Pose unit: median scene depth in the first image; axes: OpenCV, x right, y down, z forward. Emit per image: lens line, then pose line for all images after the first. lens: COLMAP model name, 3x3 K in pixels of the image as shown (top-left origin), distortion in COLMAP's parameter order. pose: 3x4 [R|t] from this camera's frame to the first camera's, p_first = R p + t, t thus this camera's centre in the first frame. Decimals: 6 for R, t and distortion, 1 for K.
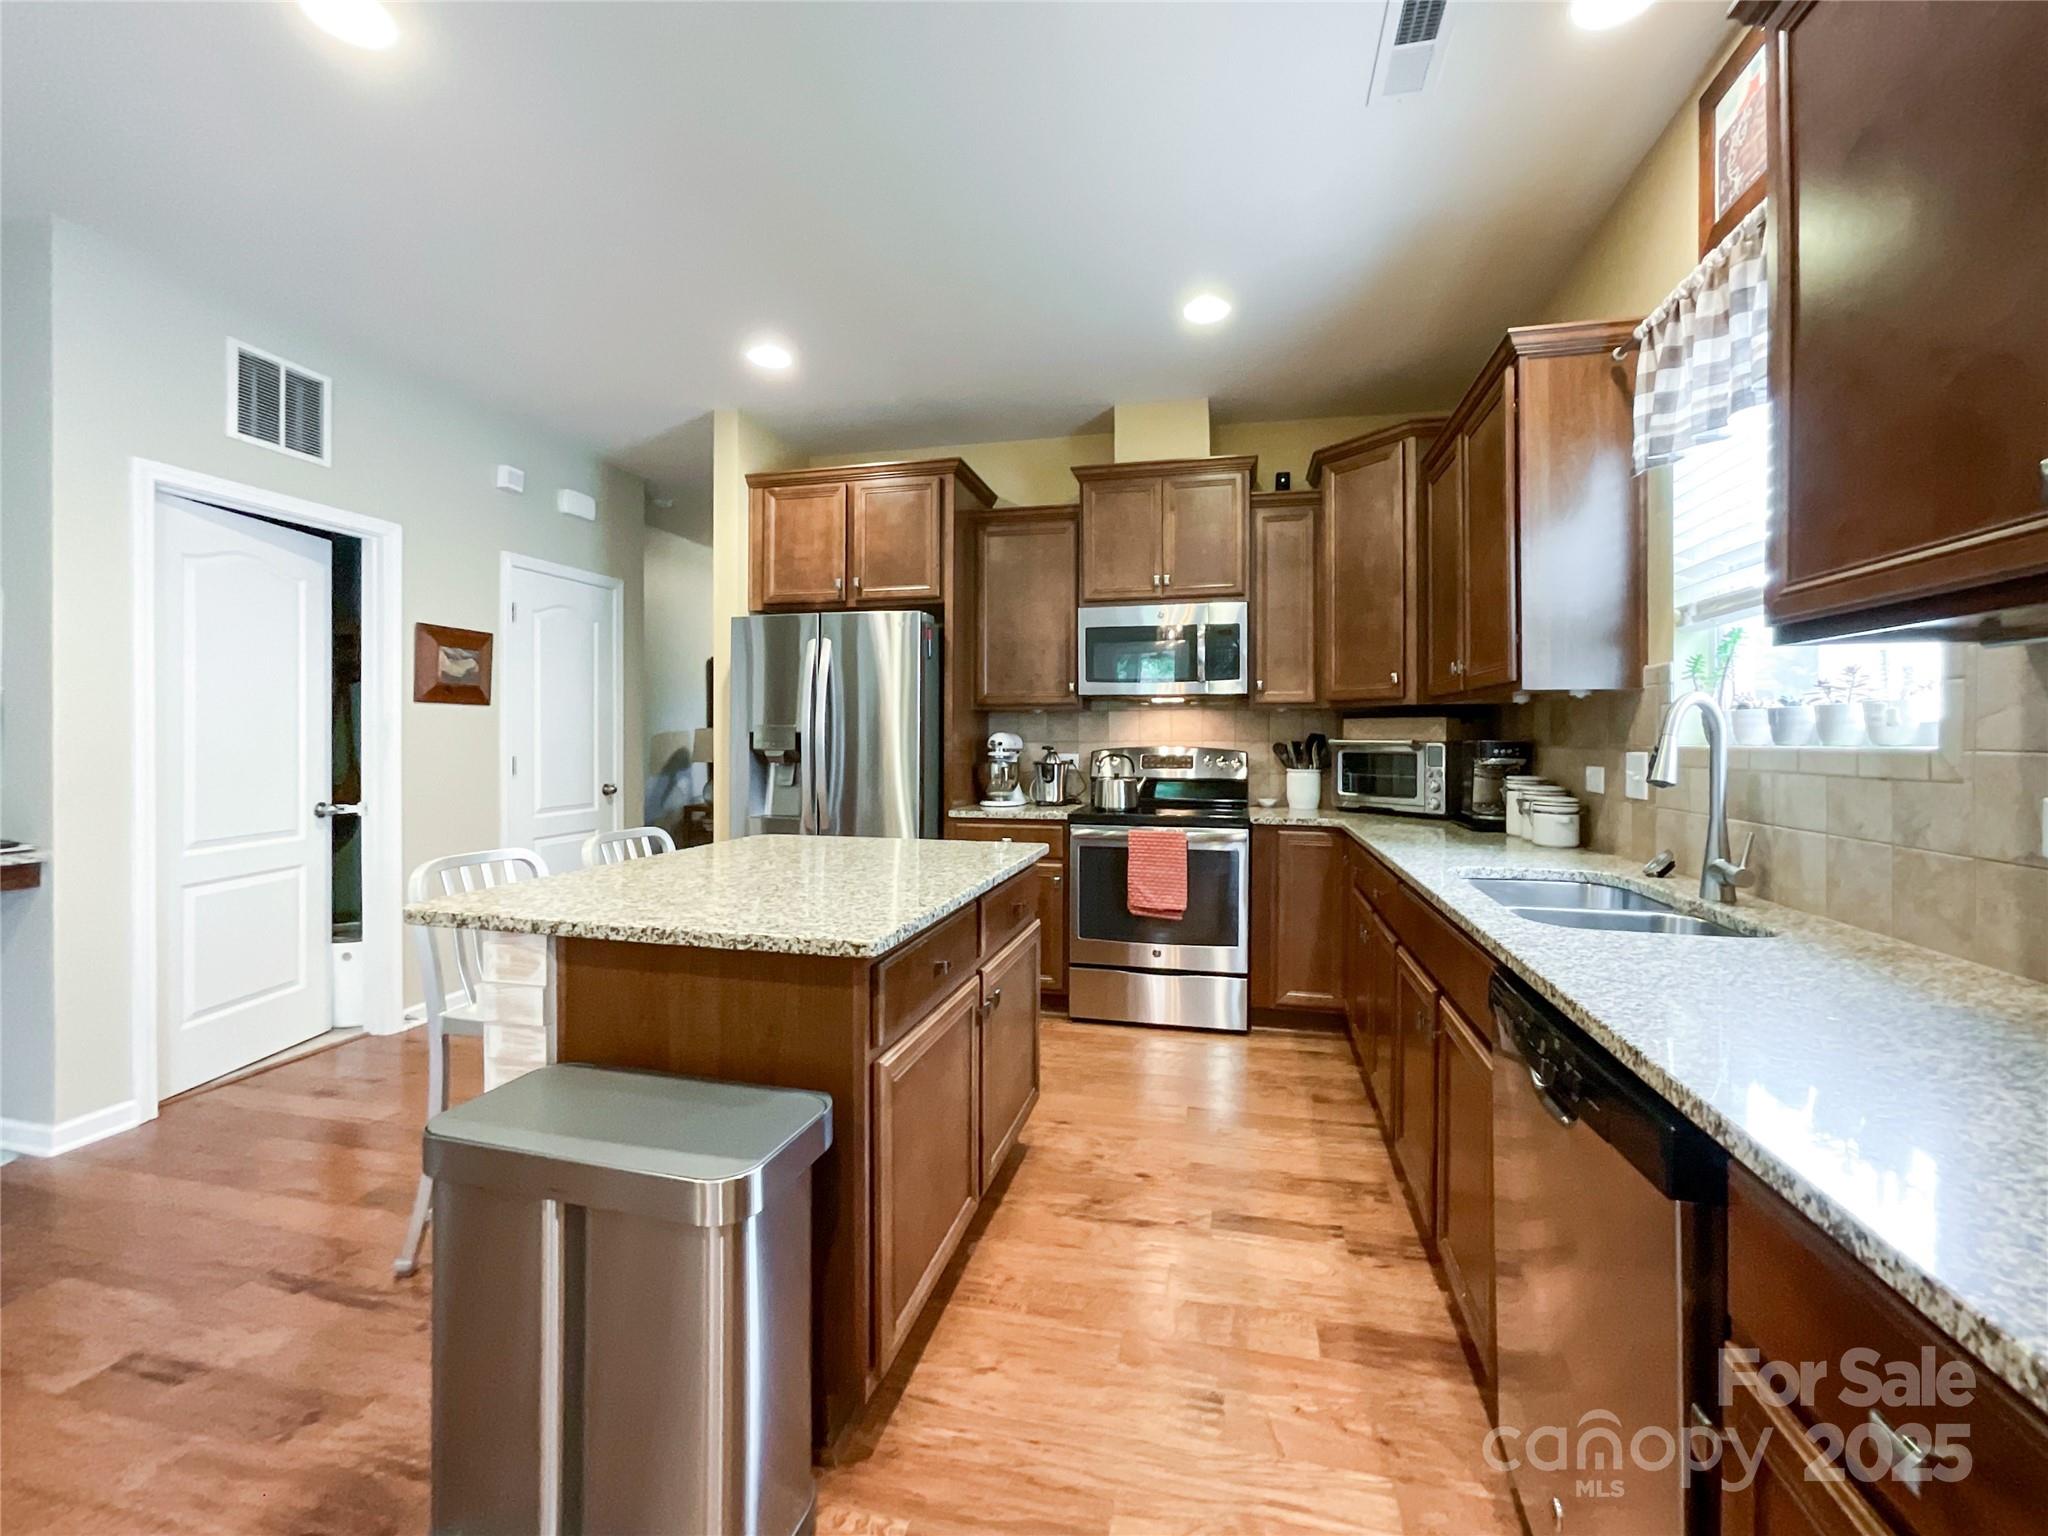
lens RADIAL K [[858.7, 0, 1029.0], [0, 858.7, 736.5], [0, 0, 1]] dist [-0.025561, 0.012476]
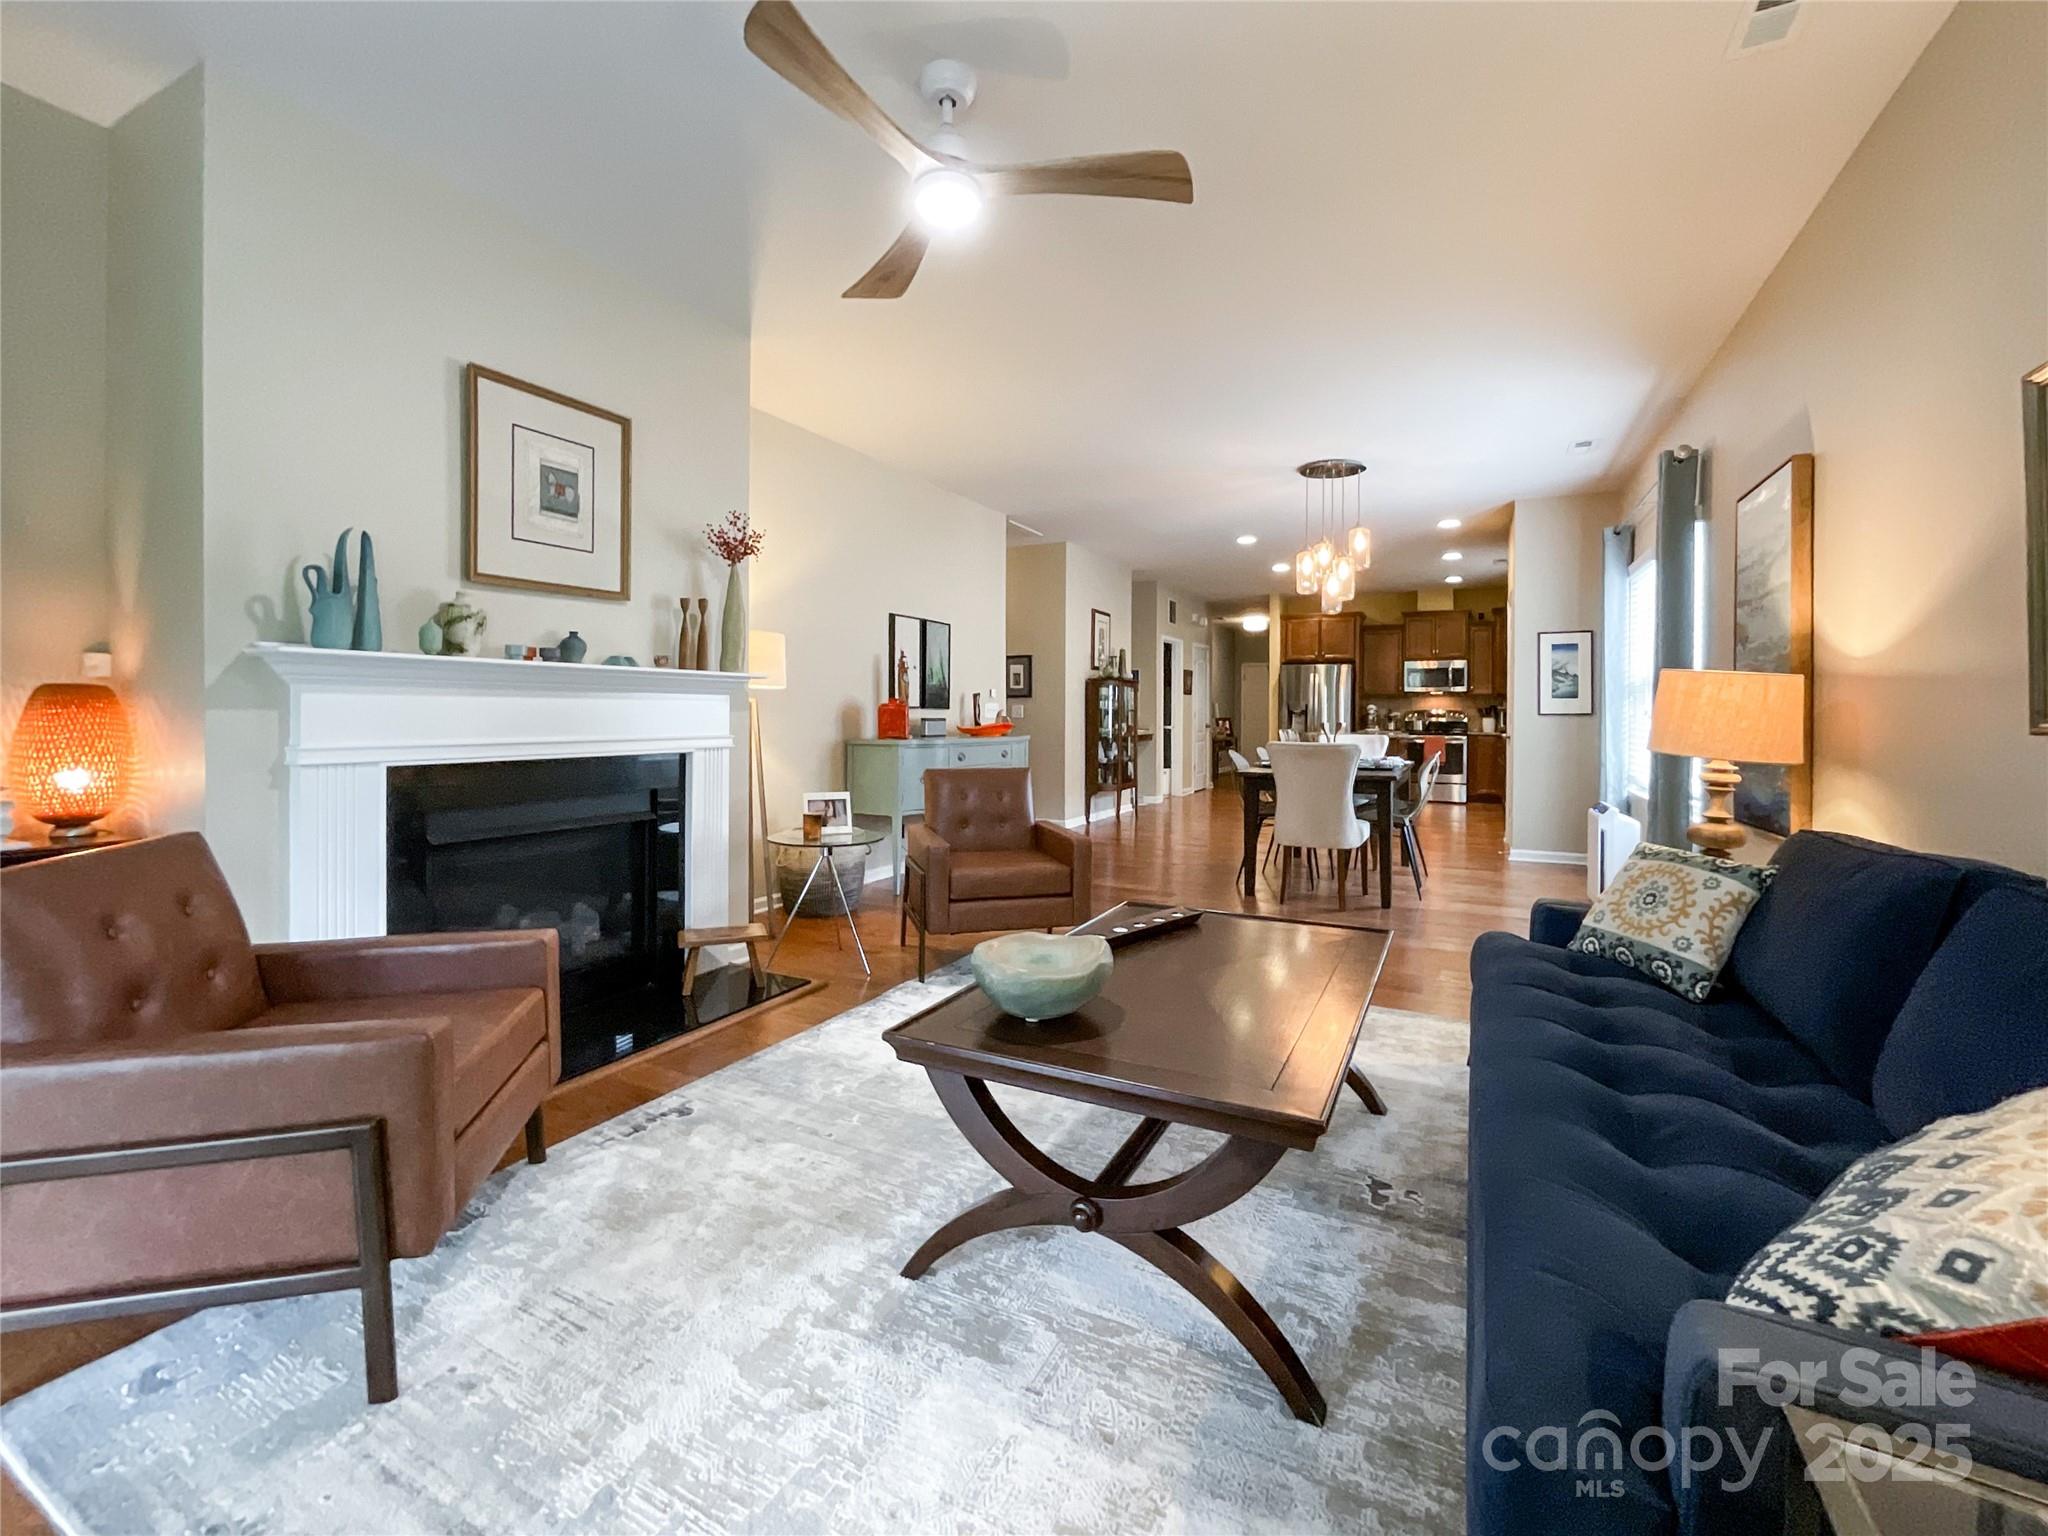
lens RADIAL K [[859.4, 0, 1030.0], [0, 859.4, 716.5], [0, 0, 1]] dist [-0.015217, 0.000161]
pose [[0.970849, 0.003726, -0.239662, -0.501976], [-0.003059, 0.999990, 0.003154, 0.032046], [0.239671, -0.002329, 0.970851, -2.231953]]
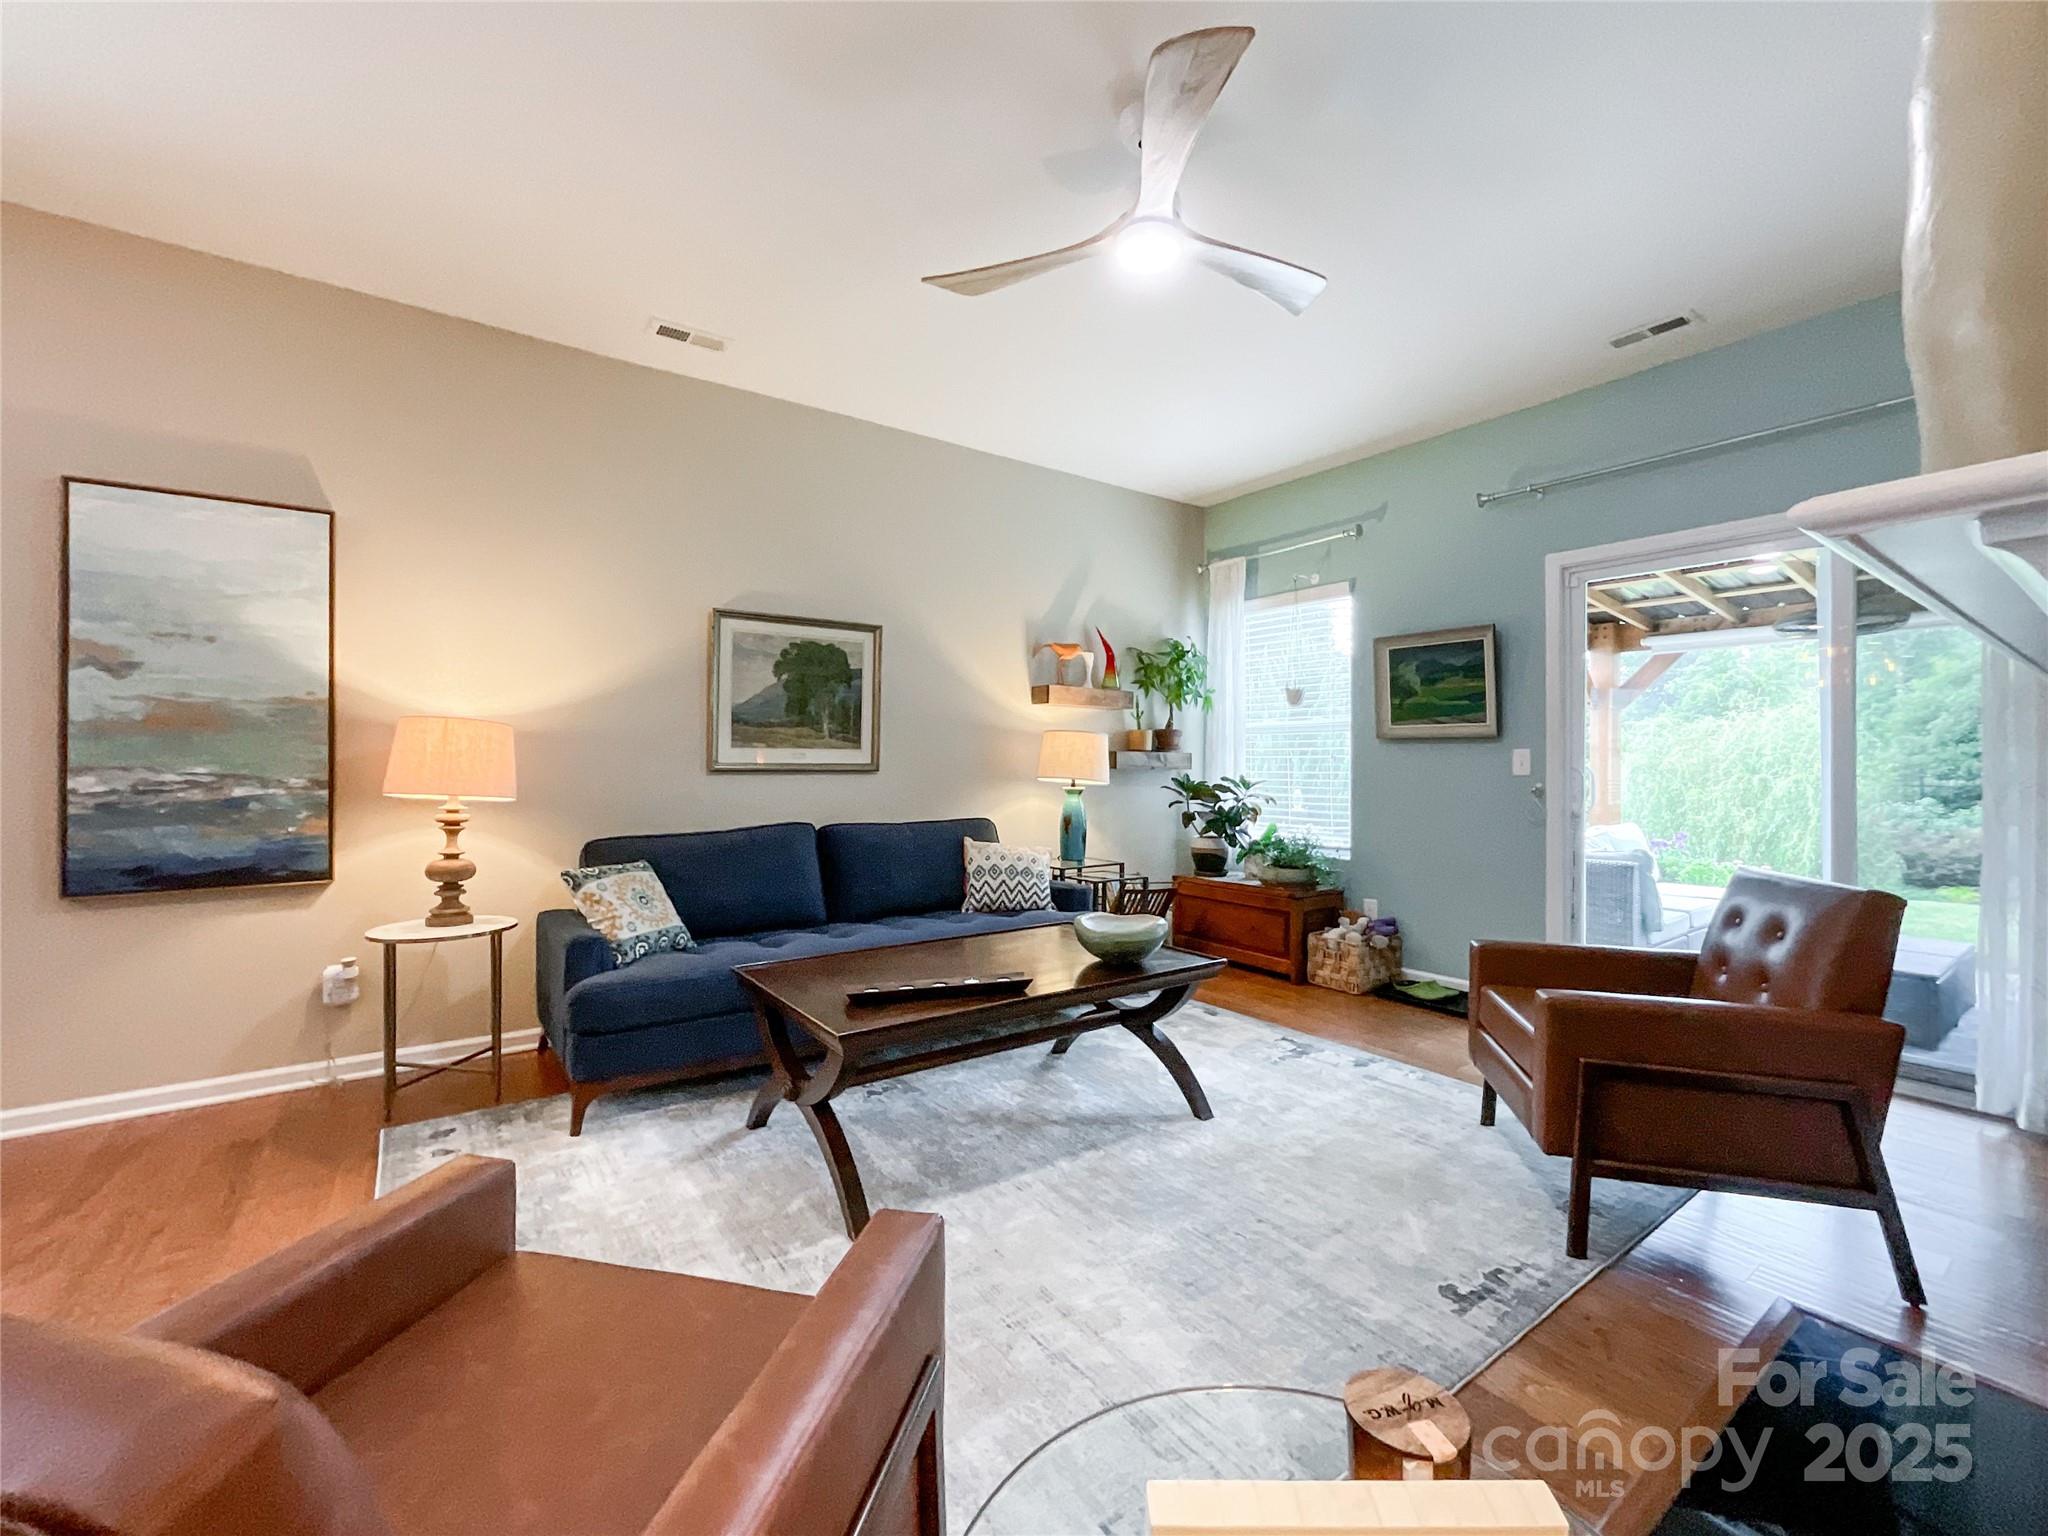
lens RADIAL K [[849.0, 0, 1026.0], [0, 849.0, 758.2], [0, 0, 1]] dist [-0.014830, 0.000709]
pose [[-0.753775, -0.004101, 0.657119, -1.019788], [-0.007976, 0.999964, -0.002908, 0.027721], [-0.657084, -0.007433, -0.753781, -1.168028]]
